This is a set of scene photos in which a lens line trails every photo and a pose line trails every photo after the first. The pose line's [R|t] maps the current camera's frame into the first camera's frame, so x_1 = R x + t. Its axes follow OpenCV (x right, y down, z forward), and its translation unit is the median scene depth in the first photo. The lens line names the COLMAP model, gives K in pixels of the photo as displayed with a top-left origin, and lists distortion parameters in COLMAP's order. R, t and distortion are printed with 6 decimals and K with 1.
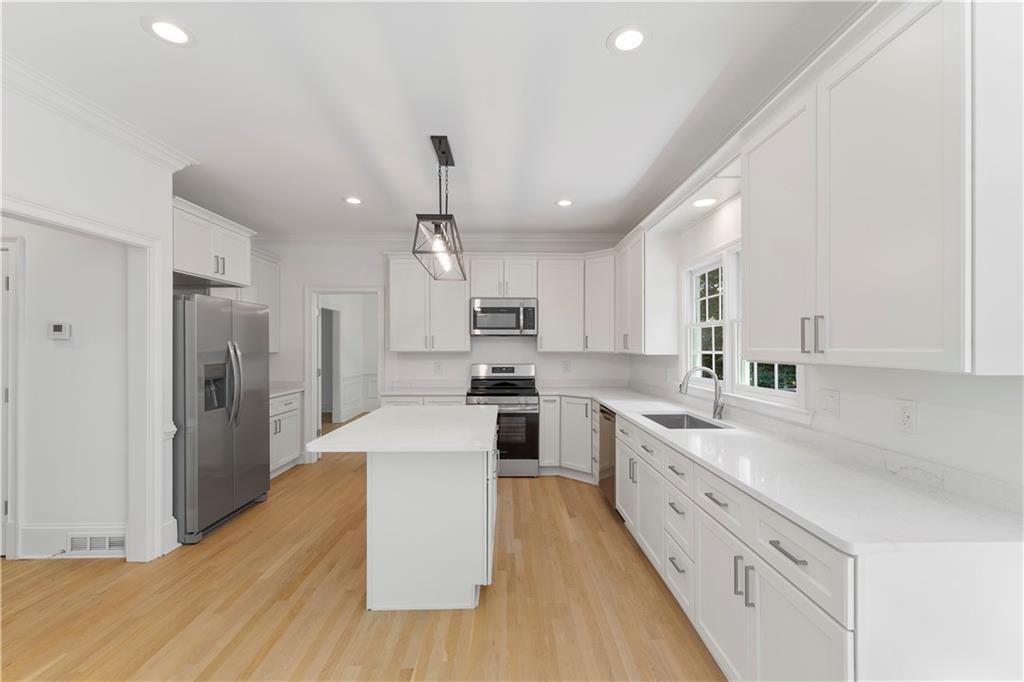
lens RADIAL K [[440.8, 0, 512.1], [0, 440.8, 347.7], [0, 0, 1]] dist [0.009635, 0.000746]
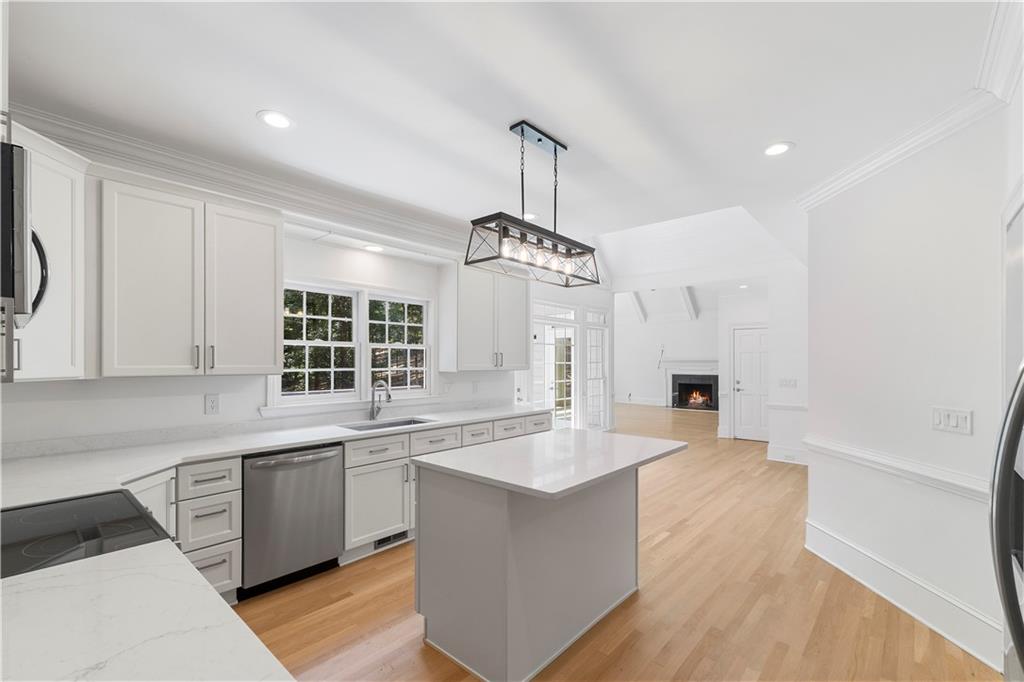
lens RADIAL K [[440.8, 0, 504.6], [0, 440.8, 364.7], [0, 0, 1]] dist [0.009635, 0.000746]
pose [[-0.733489, -0.007191, 0.679663, -0.577043], [-0.002903, 0.999968, 0.007448, -0.011744], [-0.679695, 0.003490, -0.733487, 1.403551]]
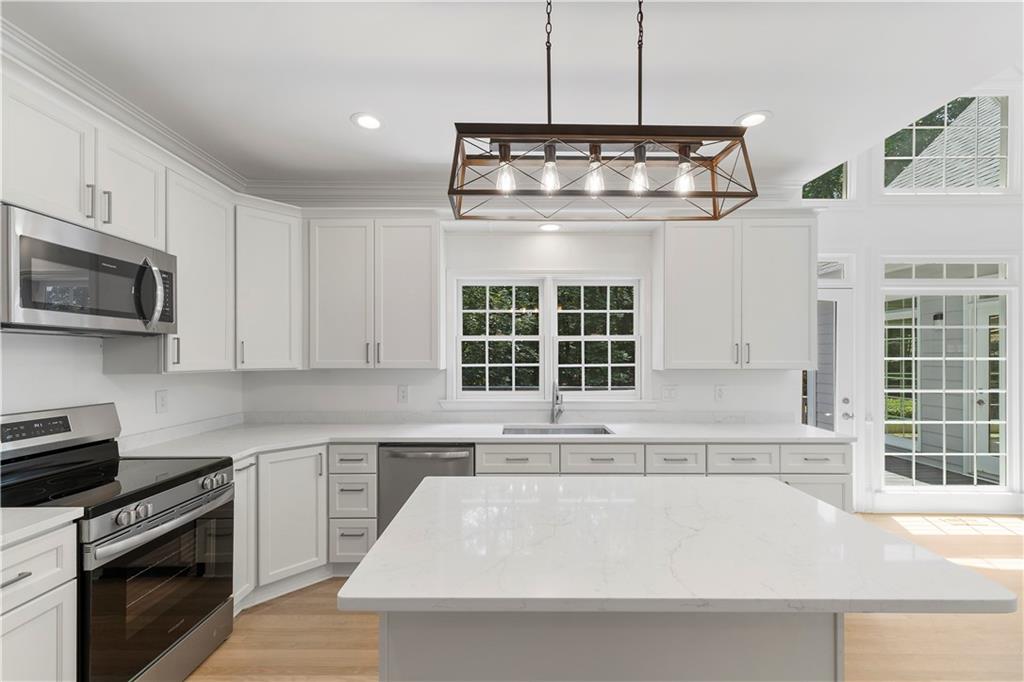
lens RADIAL K [[440.8, 0, 514.9], [0, 440.8, 360.3], [0, 0, 1]] dist [0.009635, 0.000746]
pose [[0.012505, -0.007354, 0.999895, -0.554038], [0.001349, 0.999972, 0.007338, -0.009409], [-0.999921, 0.001258, 0.012514, 0.908179]]
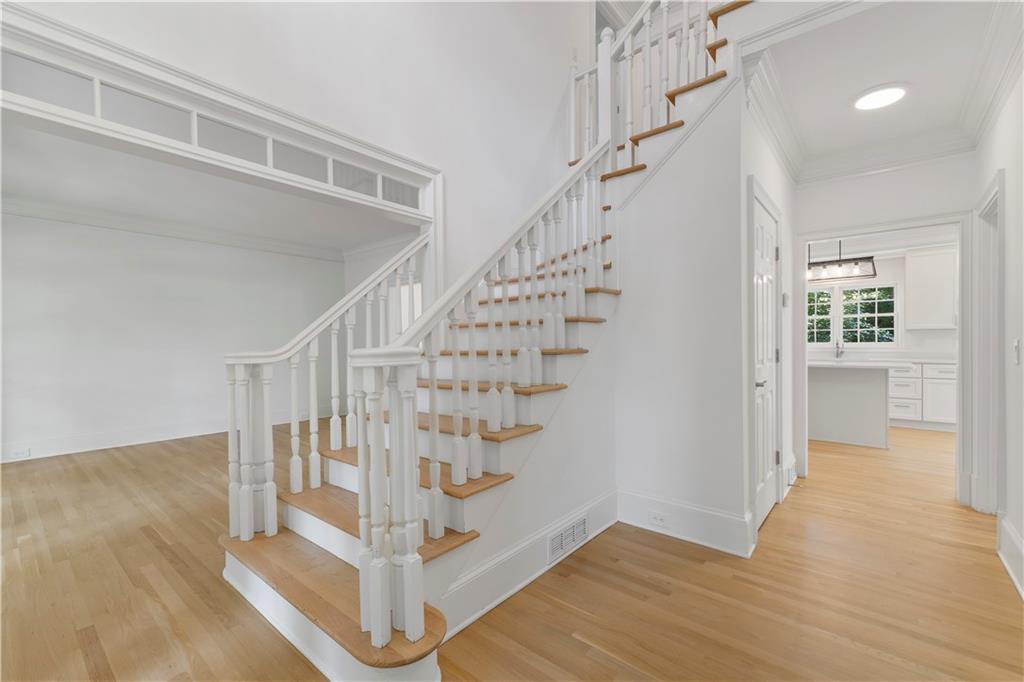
lens RADIAL K [[440.8, 0, 511.1], [0, 440.8, 350.4], [0, 0, 1]] dist [0.009635, 0.000746]
pose [[0.650716, -0.019775, 0.759063, -1.997801], [0.010114, 0.999798, 0.017376, 0.049299], [-0.759253, -0.003630, 0.650785, 0.665640]]
